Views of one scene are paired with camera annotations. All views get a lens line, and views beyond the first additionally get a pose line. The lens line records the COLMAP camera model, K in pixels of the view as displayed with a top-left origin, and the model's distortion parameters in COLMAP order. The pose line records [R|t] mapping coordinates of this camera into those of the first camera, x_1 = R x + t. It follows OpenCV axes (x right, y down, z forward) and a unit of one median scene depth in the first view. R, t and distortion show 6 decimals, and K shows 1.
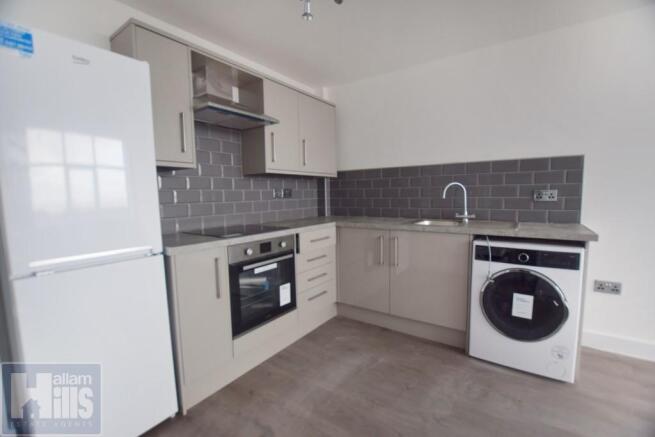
lens RADIAL K [[287.7, 0, 328.1], [0, 287.7, 221.6], [0, 0, 1]] dist [-0.033247, 0.000411]
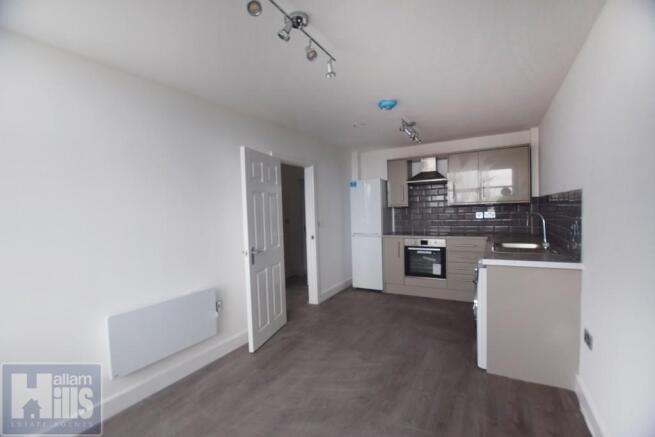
lens RADIAL K [[287.7, 0, 328.1], [0, 287.7, 221.6], [0, 0, 1]] dist [-0.033247, 0.000411]
pose [[0.081210, 0.056528, -0.995093, 1.903908], [-0.060582, 0.996824, 0.051682, -0.137405], [0.994854, 0.056087, 0.084377, 0.093867]]
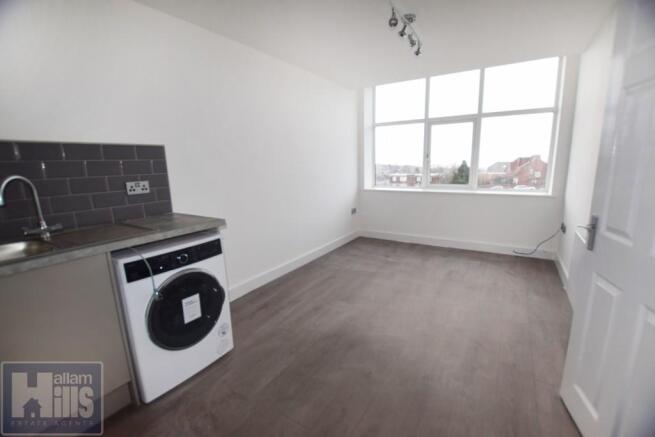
lens RADIAL K [[287.7, 0, 328.1], [0, 287.7, 221.6], [0, 0, 1]] dist [-0.033247, 0.000411]
pose [[-0.038268, -0.177216, 0.983428, -0.184742], [0.121754, 0.975989, 0.180613, -0.087798], [-0.991822, 0.126648, -0.015772, 0.491166]]
